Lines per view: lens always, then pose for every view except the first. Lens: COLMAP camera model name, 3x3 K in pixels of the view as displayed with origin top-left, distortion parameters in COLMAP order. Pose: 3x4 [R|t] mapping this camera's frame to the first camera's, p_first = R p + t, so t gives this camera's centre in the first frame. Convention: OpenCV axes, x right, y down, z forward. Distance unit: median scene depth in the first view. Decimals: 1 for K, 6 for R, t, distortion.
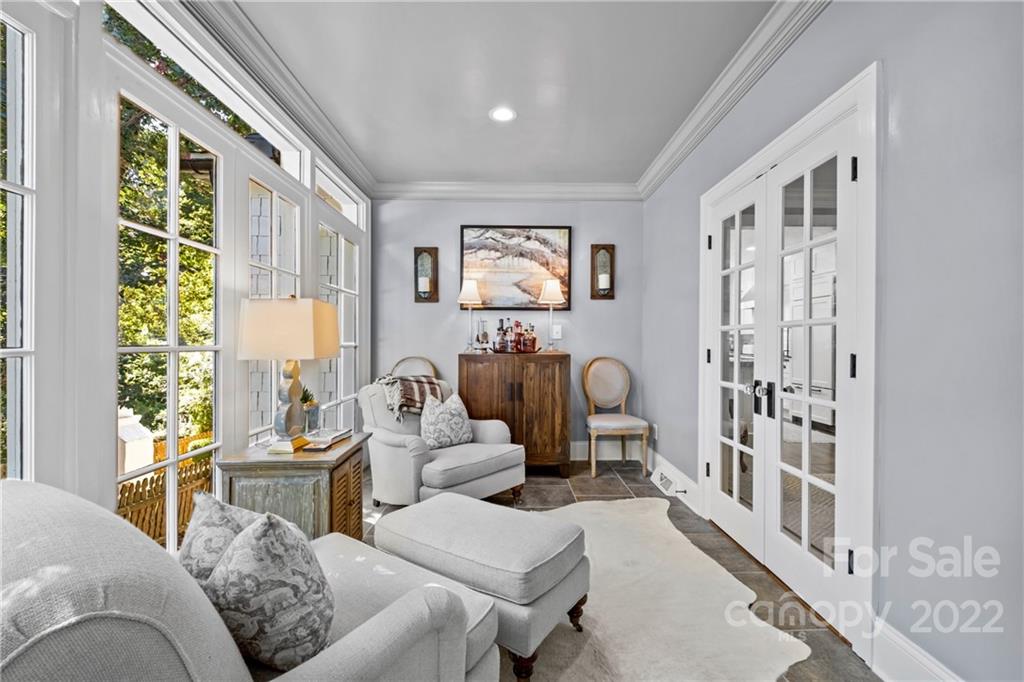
lens RADIAL K [[441.6, 0, 515.3], [0, 441.6, 341.5], [0, 0, 1]] dist [0.002071, -0.004716]
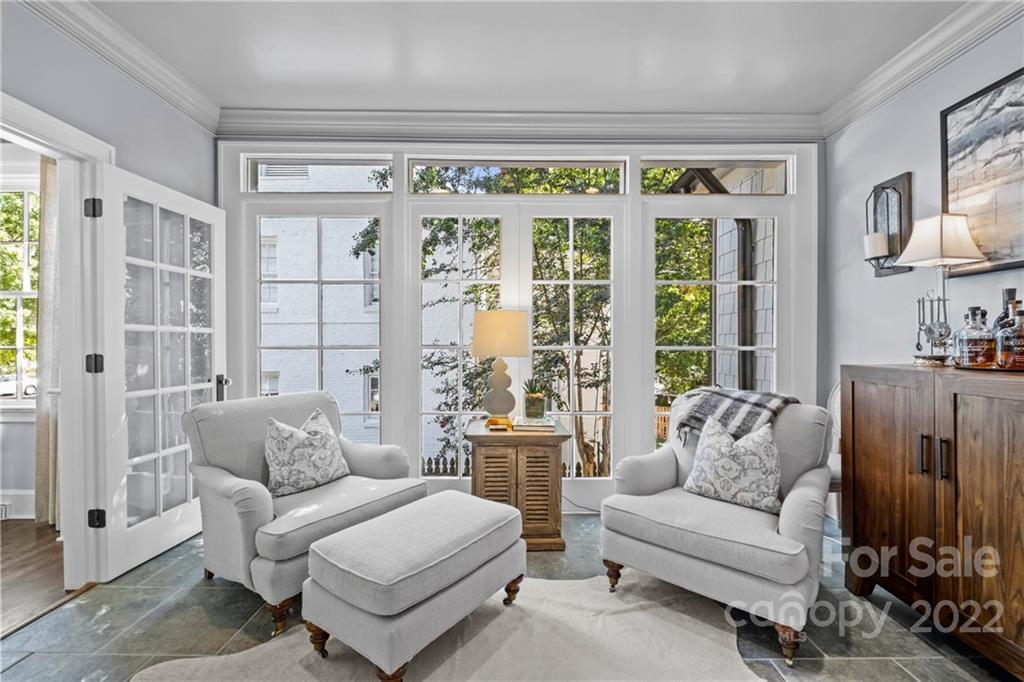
lens RADIAL K [[441.6, 0, 512.5], [0, 441.6, 341.2], [0, 0, 1]] dist [0.002071, -0.004716]
pose [[-0.019251, -0.004046, -0.999806, 0.386830], [0.001447, 0.999991, -0.004074, 0.000415], [0.999814, -0.001525, -0.019245, 0.518329]]
